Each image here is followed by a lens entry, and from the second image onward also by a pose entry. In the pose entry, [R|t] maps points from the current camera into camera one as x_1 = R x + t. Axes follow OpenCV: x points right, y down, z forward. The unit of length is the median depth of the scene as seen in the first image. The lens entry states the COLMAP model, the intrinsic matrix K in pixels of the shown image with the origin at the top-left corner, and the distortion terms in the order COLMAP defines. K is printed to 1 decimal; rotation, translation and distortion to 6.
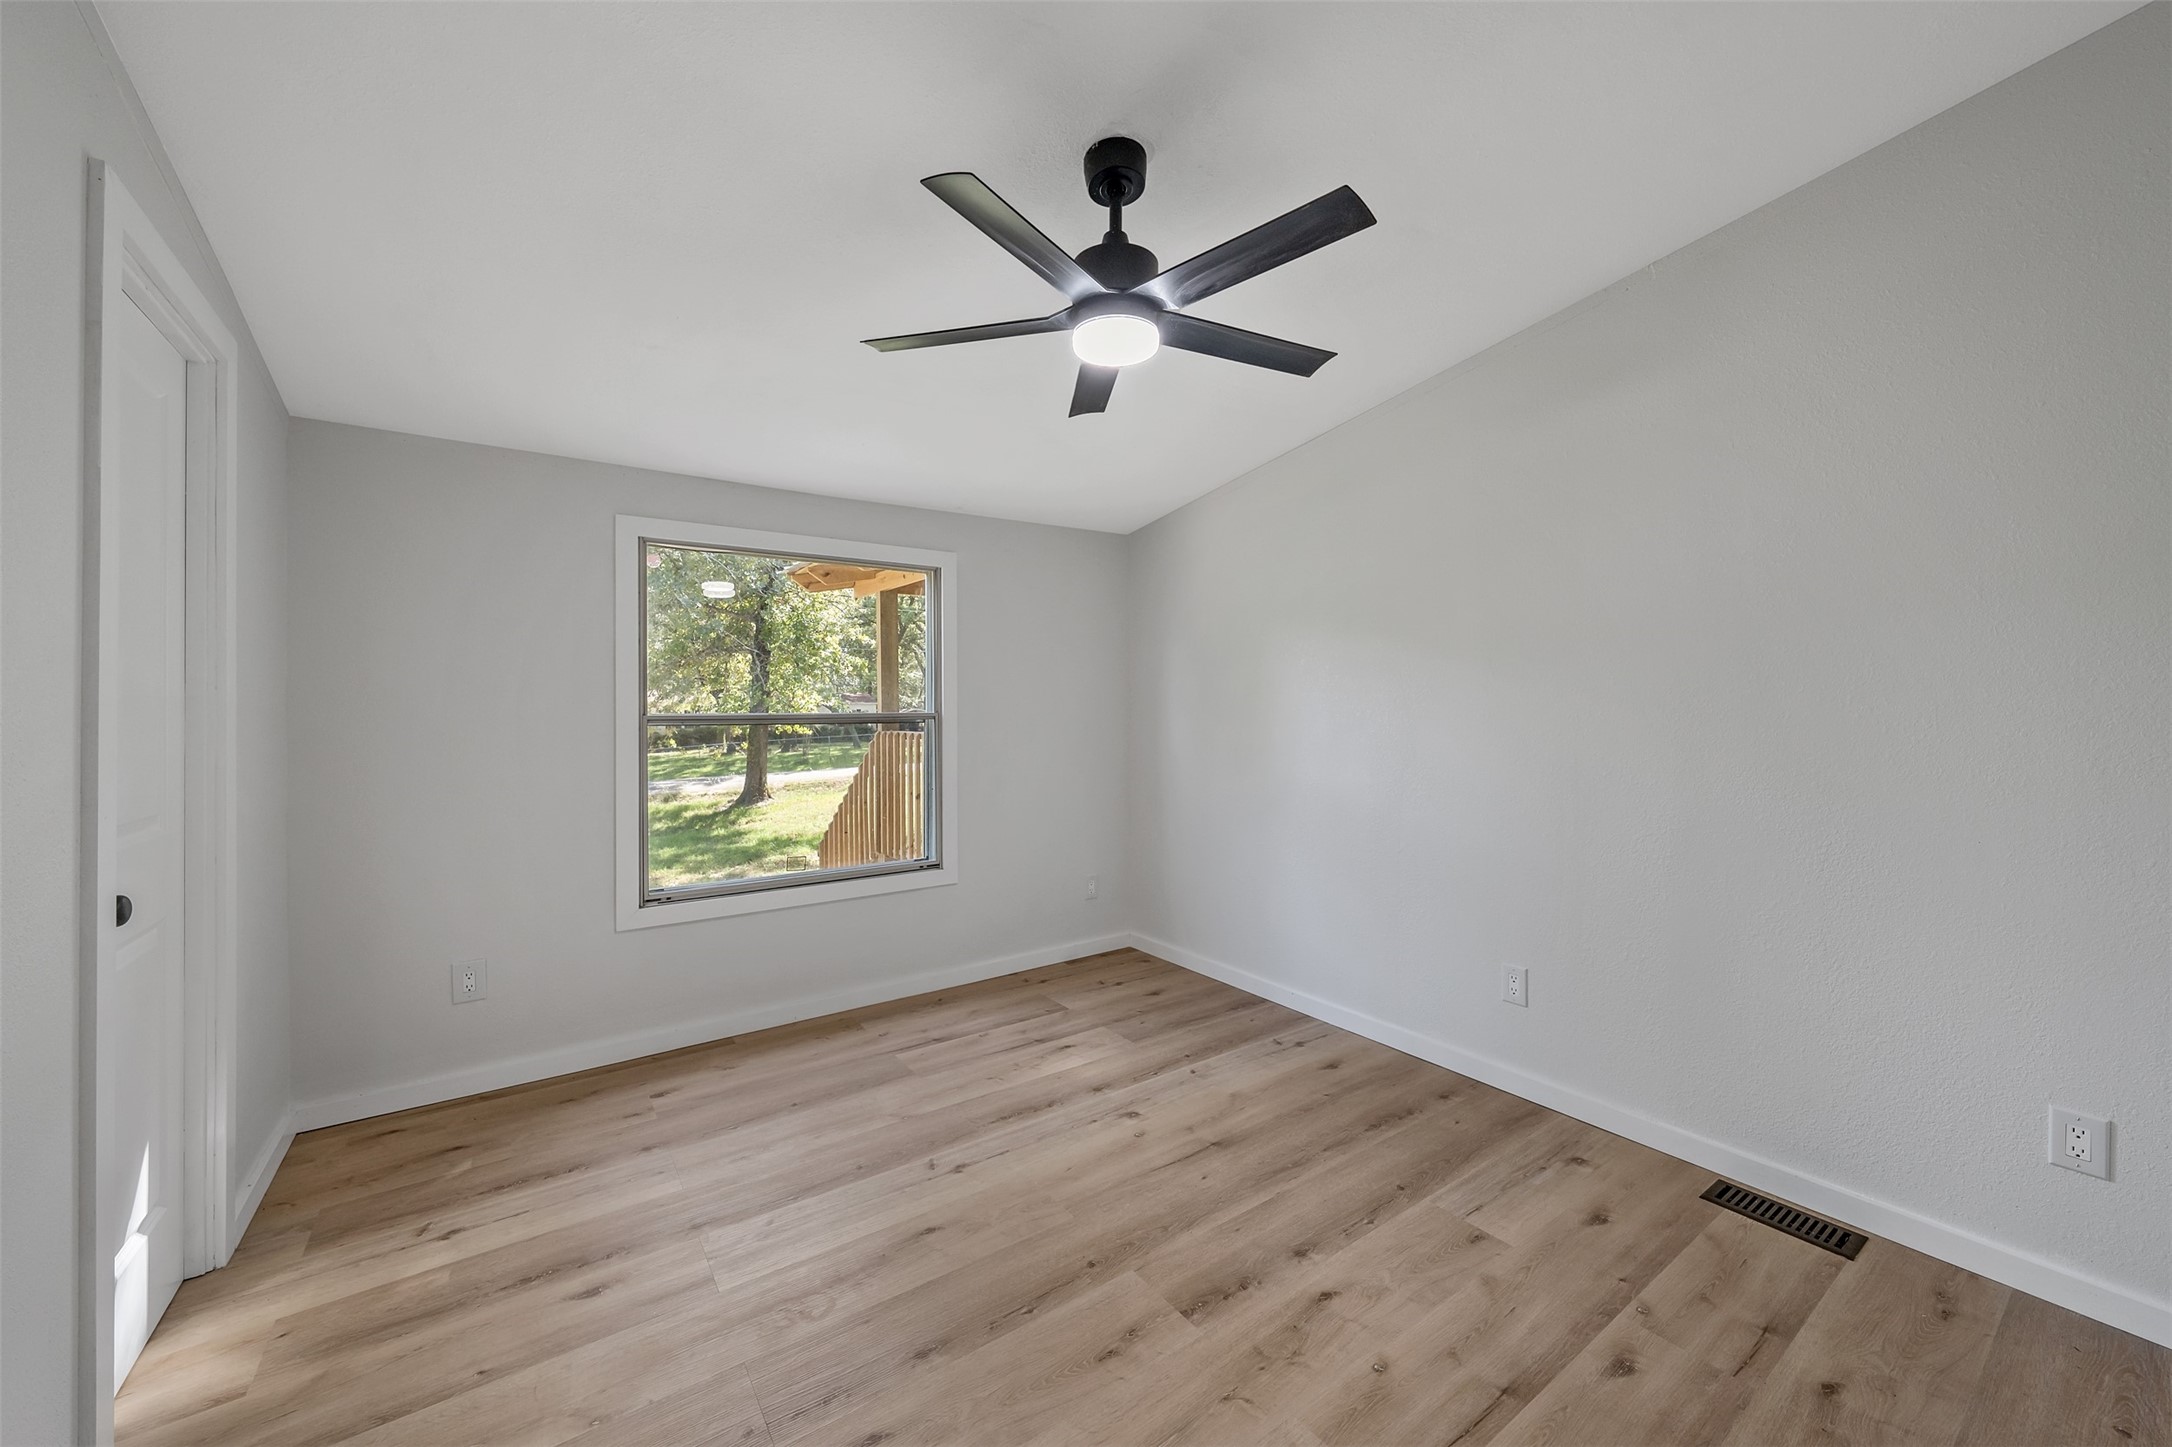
lens RADIAL K [[810.4, 0, 1083.6], [0, 810.4, 708.7], [0, 0, 1]] dist [0.001717, -0.000606]
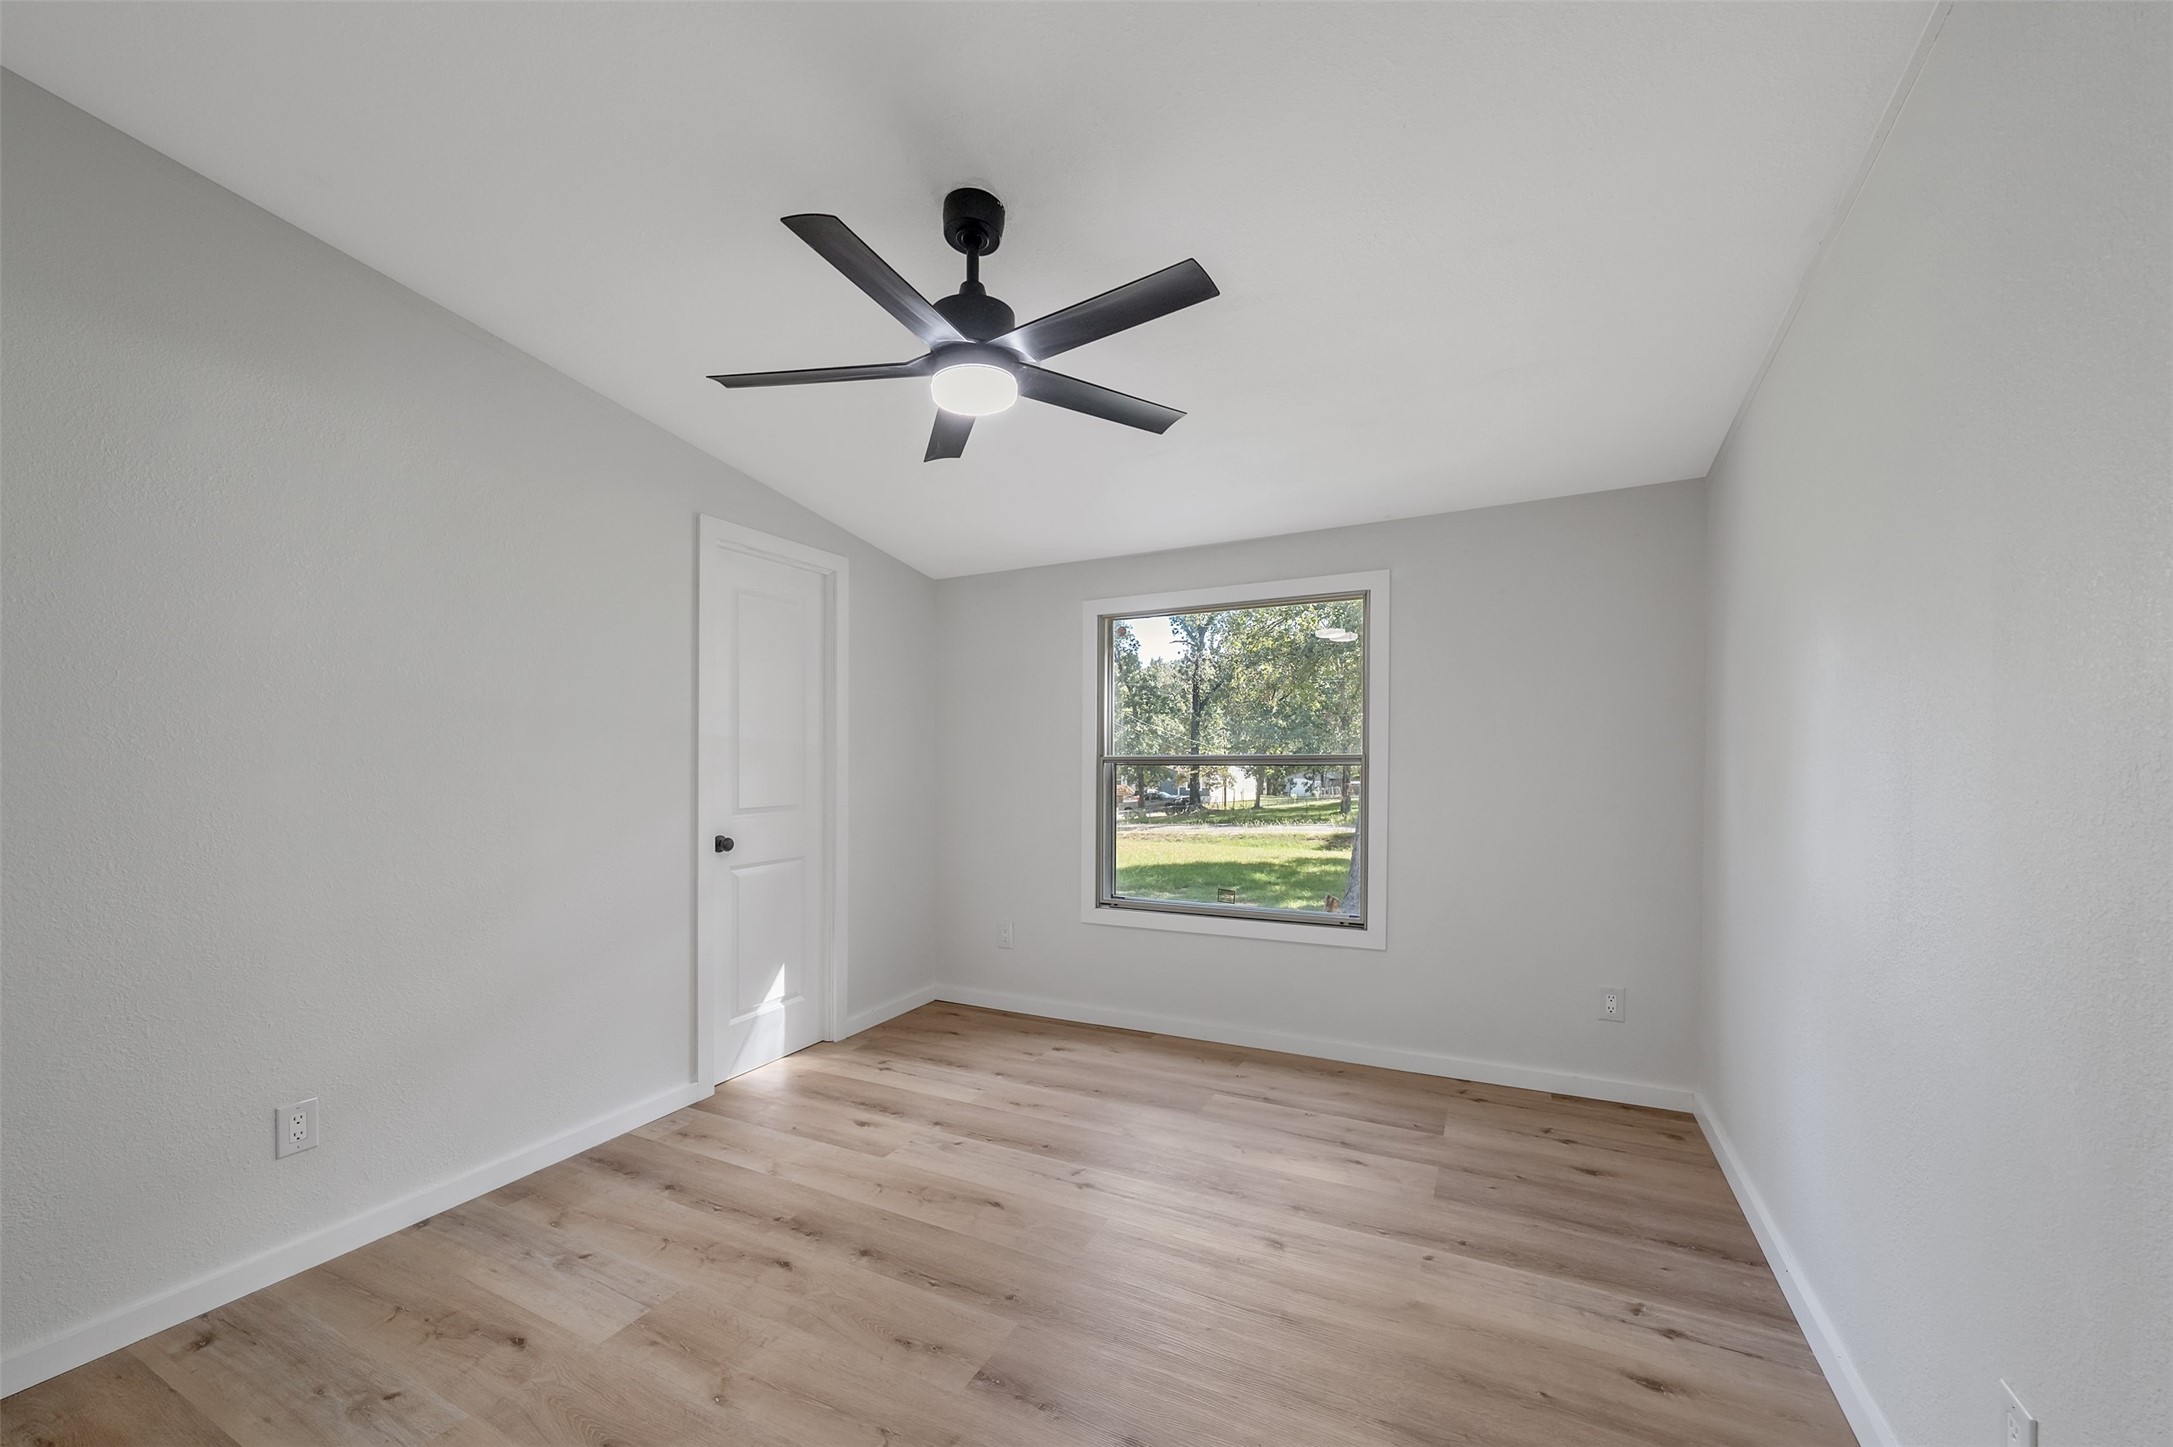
lens RADIAL K [[810.7, 0, 1033.6], [0, 810.7, 760.6], [0, 0, 1]] dist [0.001717, -0.000606]
pose [[0.469696, 0.008518, -0.882787, 0.538630], [0.006299, 0.999896, 0.013000, -0.002668], [0.882806, -0.011667, 0.469593, 0.323671]]
